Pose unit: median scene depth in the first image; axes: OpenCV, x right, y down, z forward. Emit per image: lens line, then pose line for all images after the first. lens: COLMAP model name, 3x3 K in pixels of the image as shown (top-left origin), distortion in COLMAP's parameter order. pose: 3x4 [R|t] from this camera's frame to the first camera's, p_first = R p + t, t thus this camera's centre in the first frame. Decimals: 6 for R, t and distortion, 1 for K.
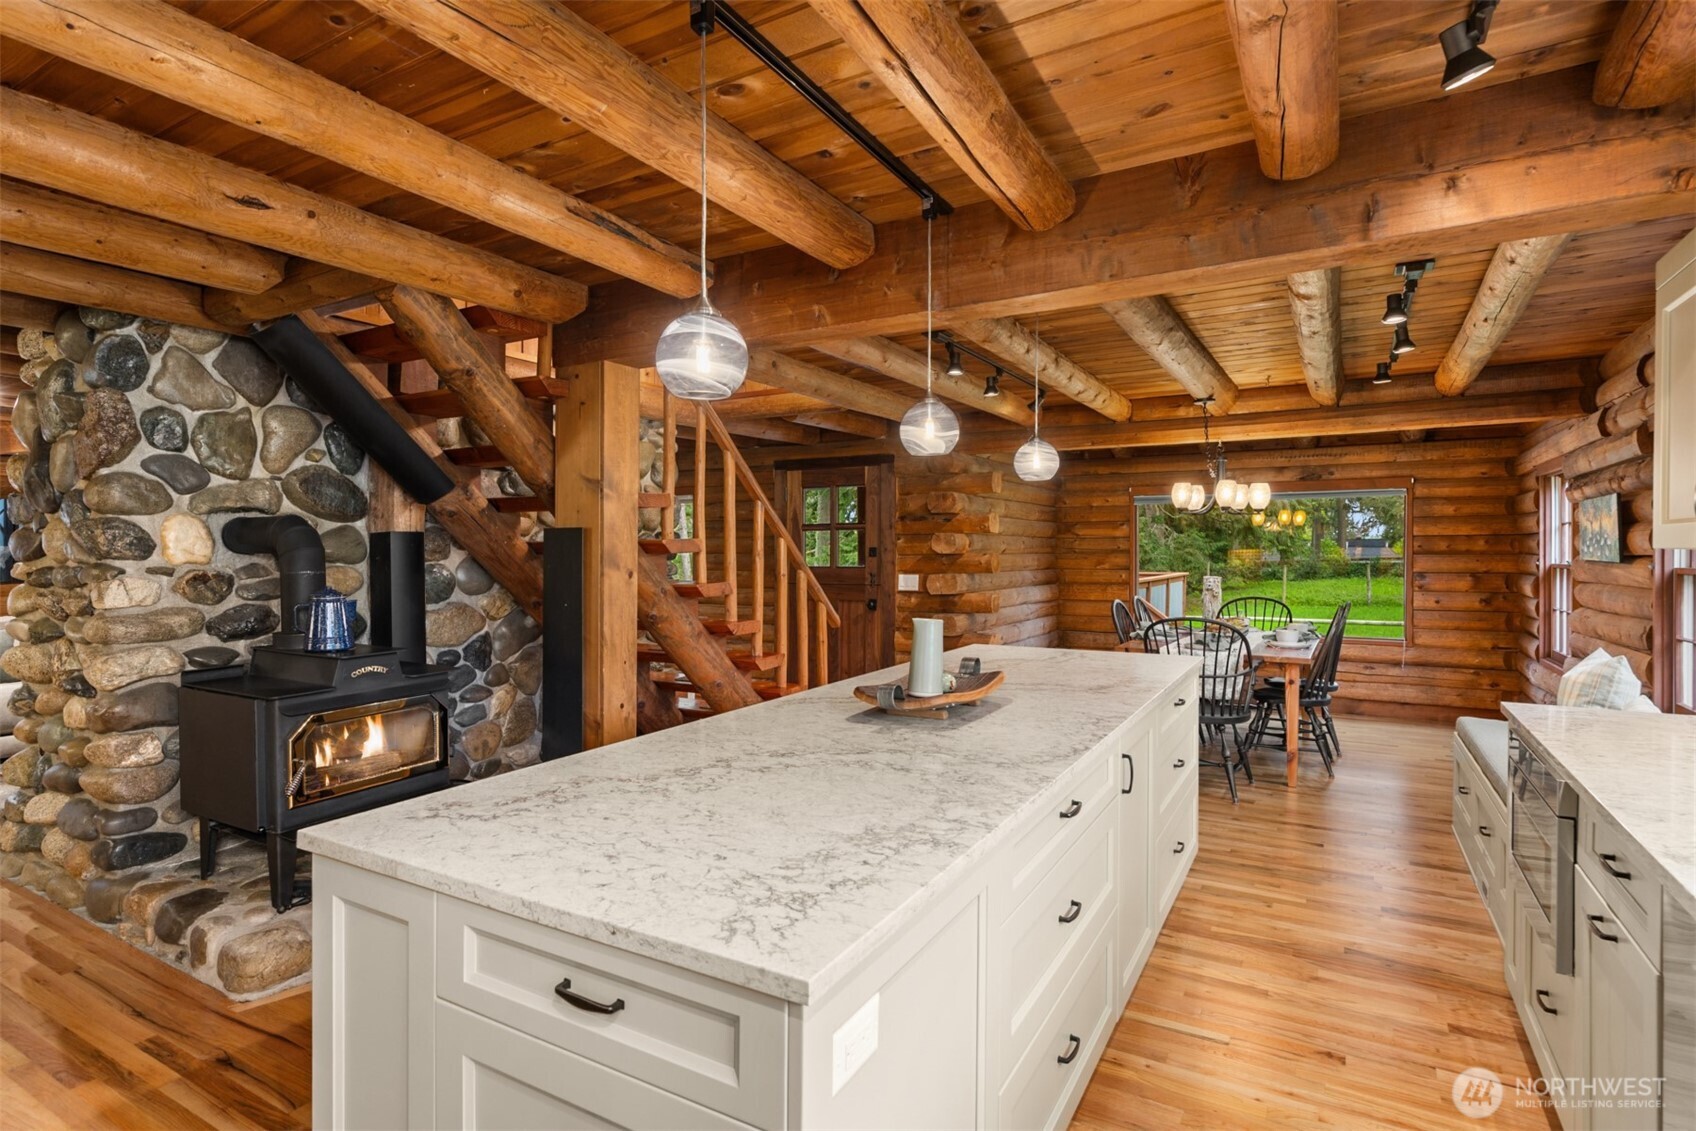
lens RADIAL K [[891.7, 0, 839.9], [0, 891.7, 558.0], [0, 0, 1]] dist [0.008237, 0.001046]
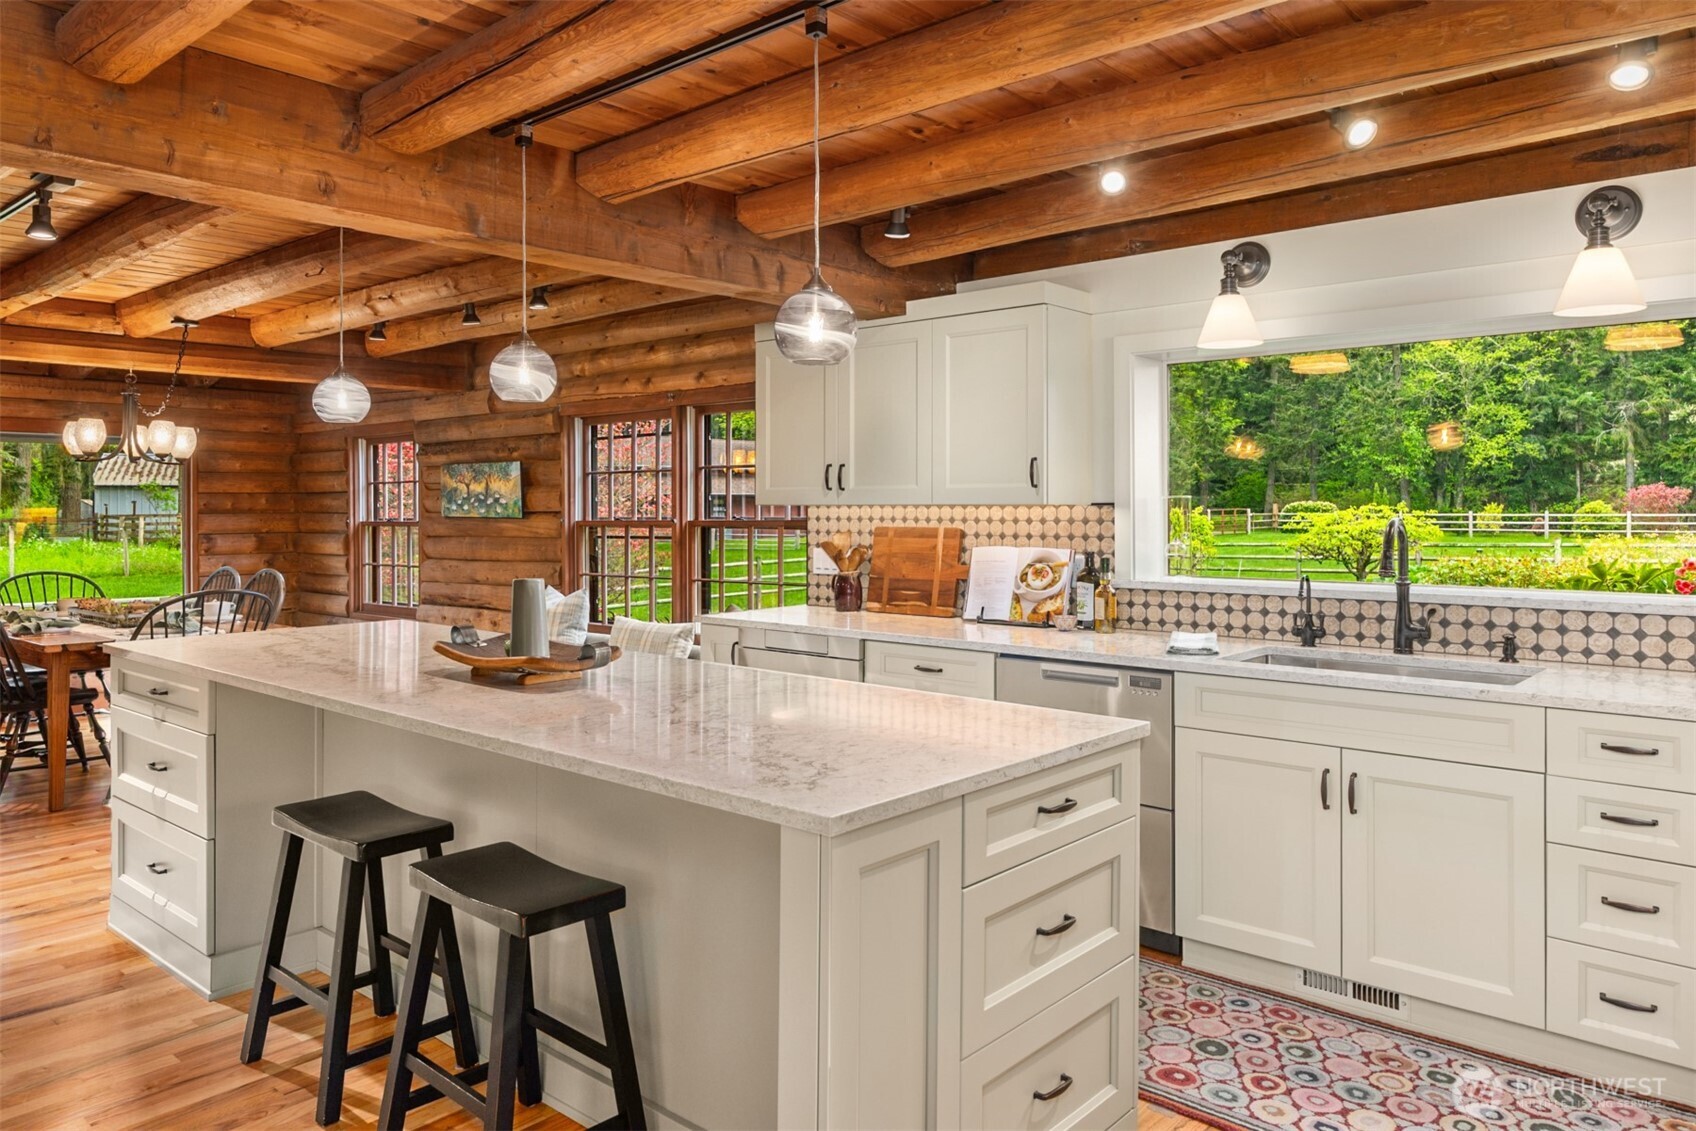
lens RADIAL K [[1108.0, 0, 852.0], [0, 1108.0, 539.2], [0, 0, 1]] dist [0.005618, -0.006565]
pose [[0.202025, -0.026177, 0.979030, -0.320145], [0.009738, 0.999647, 0.024718, 0.000571], [-0.979332, 0.004540, 0.202209, 0.144715]]
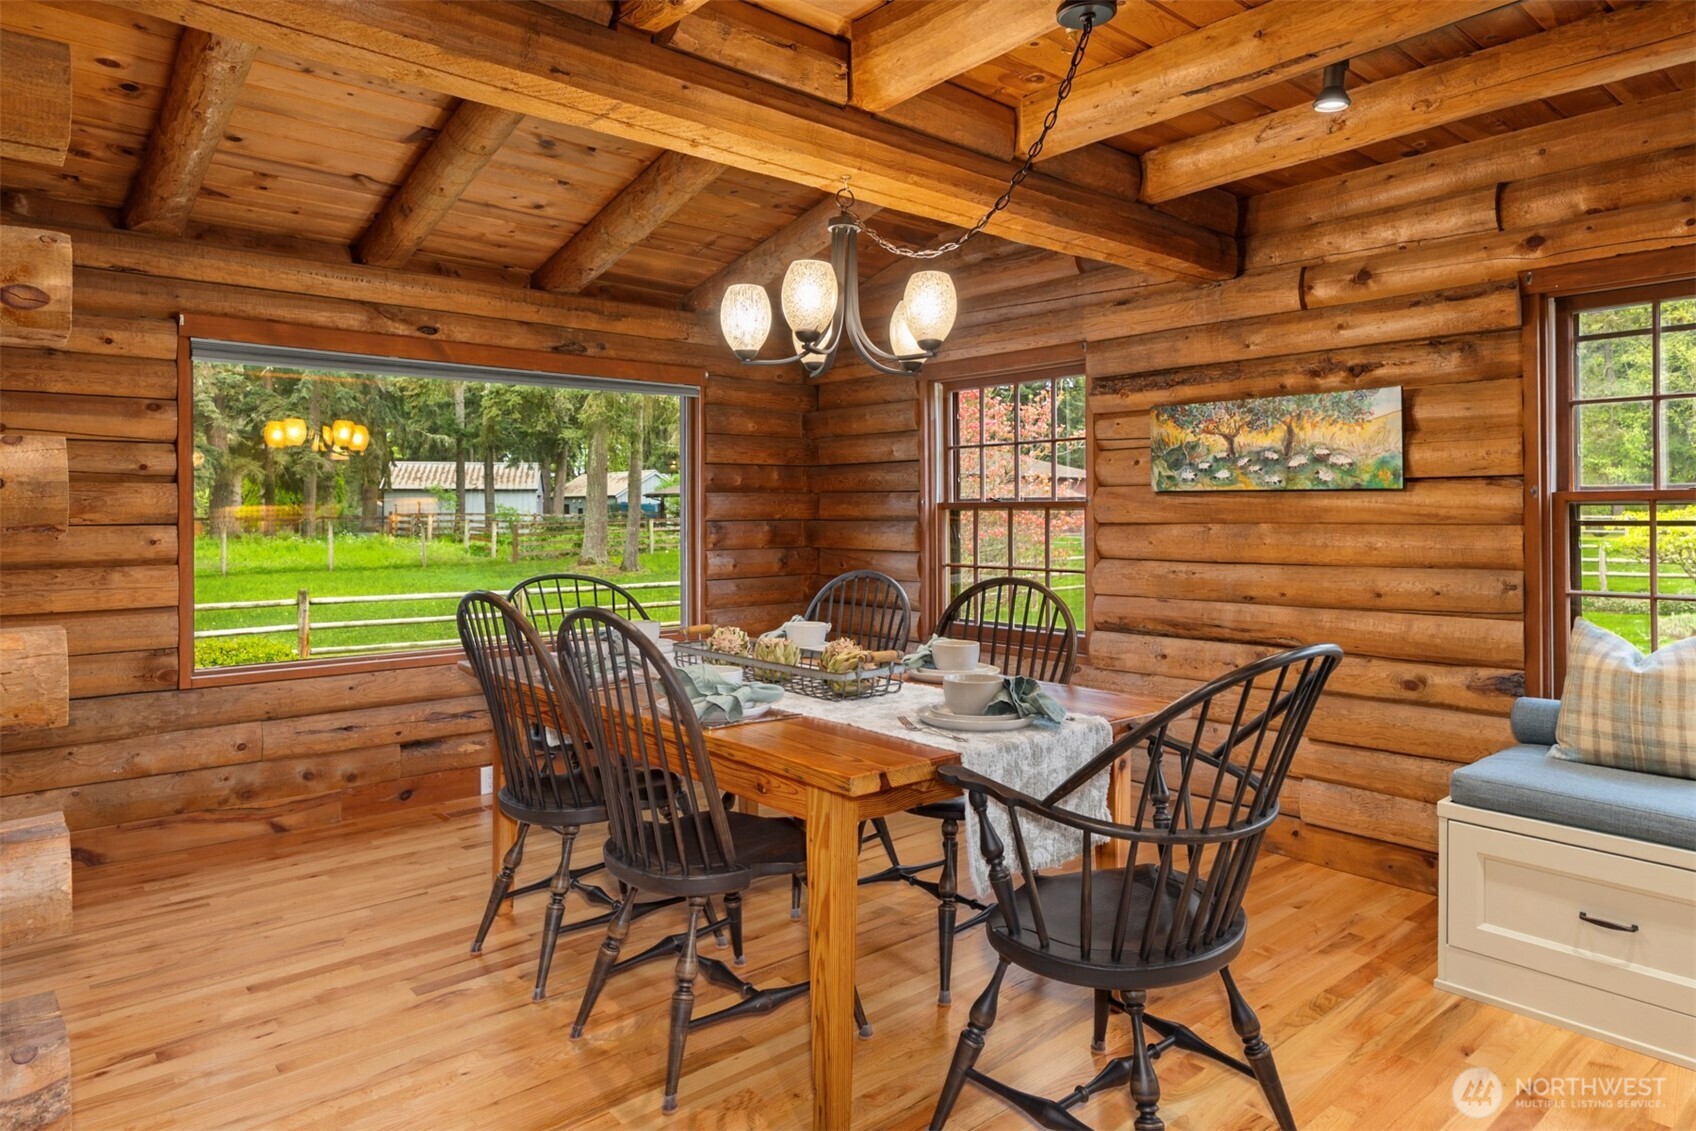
lens RADIAL K [[1025.4, 0, 916.8], [0, 1025.4, 530.3], [0, 0, 1]] dist [-0.014240, 0.001371]
pose [[0.318264, -0.016880, 0.947852, -0.000686], [0.006059, 0.999857, 0.015772, 0.013220], [-0.947983, 0.000723, 0.318321, 0.646855]]
